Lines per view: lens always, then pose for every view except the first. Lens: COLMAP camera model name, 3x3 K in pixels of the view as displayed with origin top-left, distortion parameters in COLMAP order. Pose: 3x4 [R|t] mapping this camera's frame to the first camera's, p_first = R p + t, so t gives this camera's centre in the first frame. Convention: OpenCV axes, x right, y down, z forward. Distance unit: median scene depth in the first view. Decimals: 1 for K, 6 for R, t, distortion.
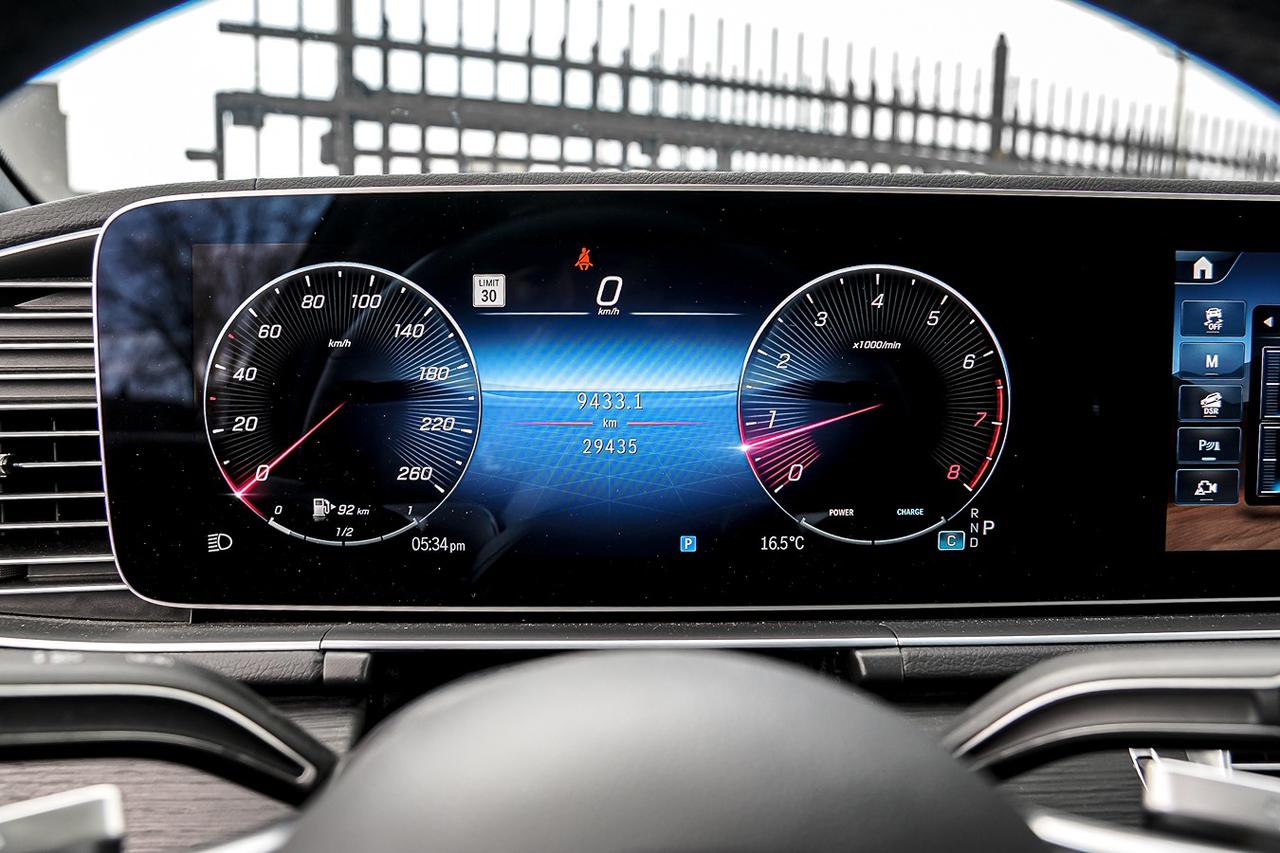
lens RADIAL K [[1036.6, 0, 606.3], [0, 1036.6, 430.0], [0, 0, 1]] dist [-0.097116, 0.001686]
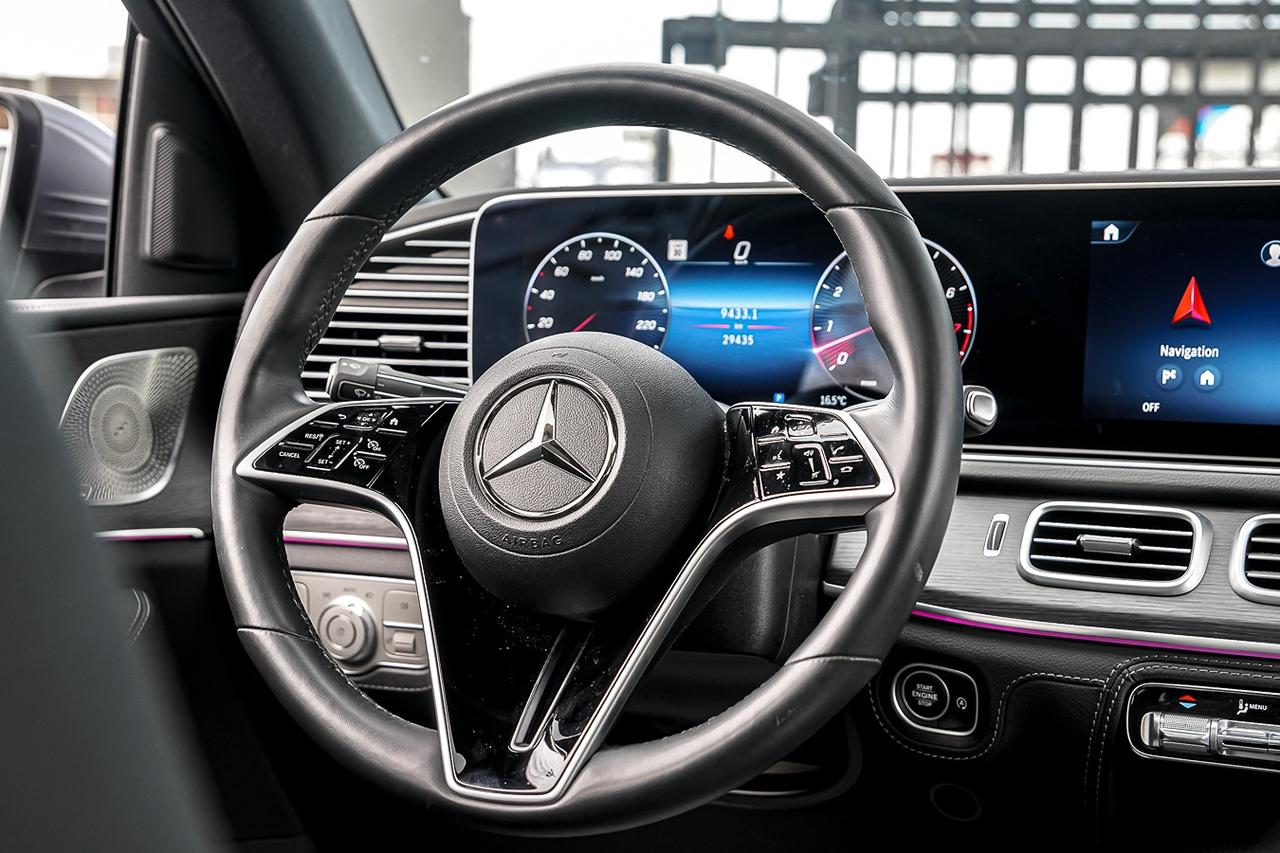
lens RADIAL K [[1920.9, 0, 629.1], [0, 1920.9, 430.3], [0, 0, 1]] dist [0.185651, 0.008675]
pose [[0.921328, 0.040476, -0.386673, 1.082937], [-0.070831, 0.995396, -0.064574, 0.385847], [0.382279, 0.086882, 0.919953, -2.007655]]
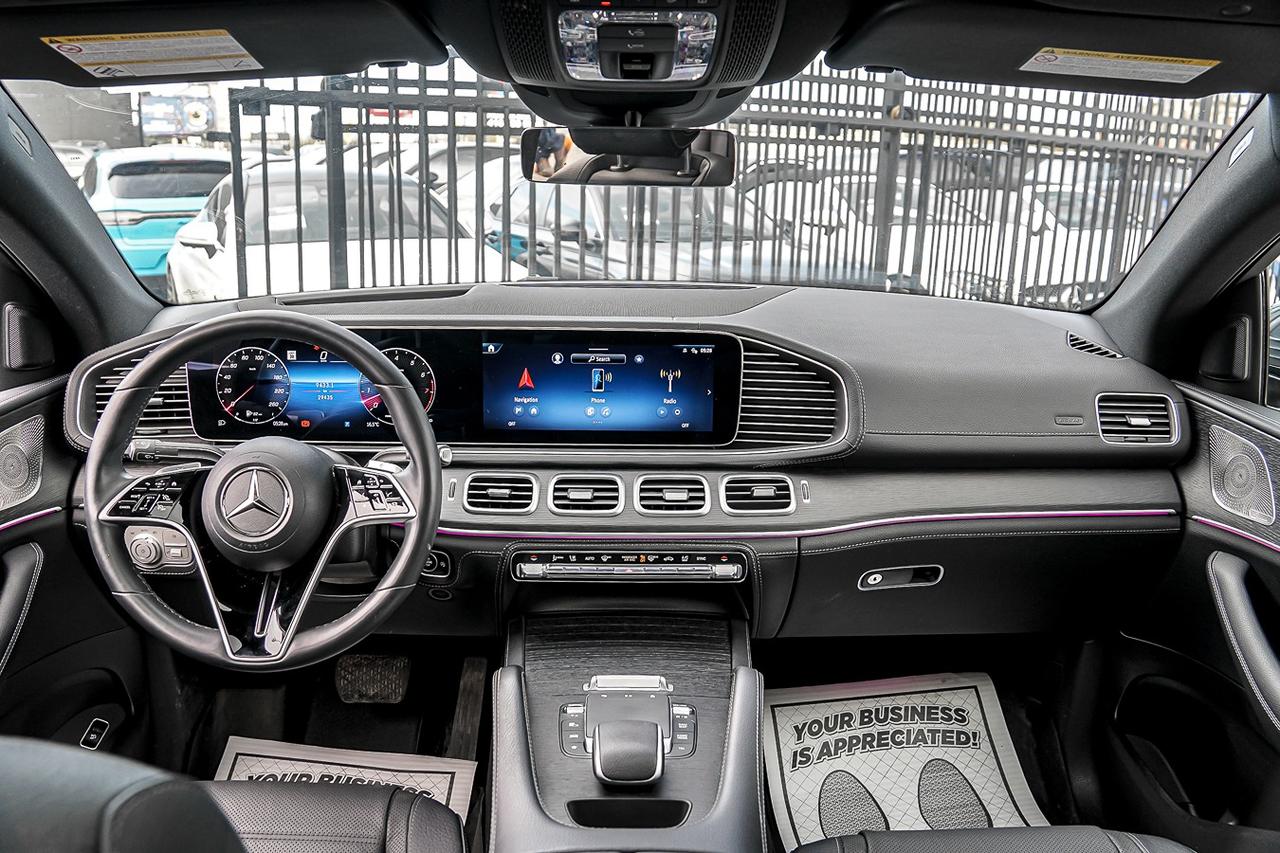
lens RADIAL K [[1007.2, 0, 628.1], [0, 1007.2, 427.5], [0, 0, 1]] dist [-0.140663, 0.109863]
pose [[0.999935, 0.010986, 0.002893, 1.068719], [-0.011227, 0.994543, 0.103721, -0.256296], [-0.001738, -0.103747, 0.994602, -2.522679]]
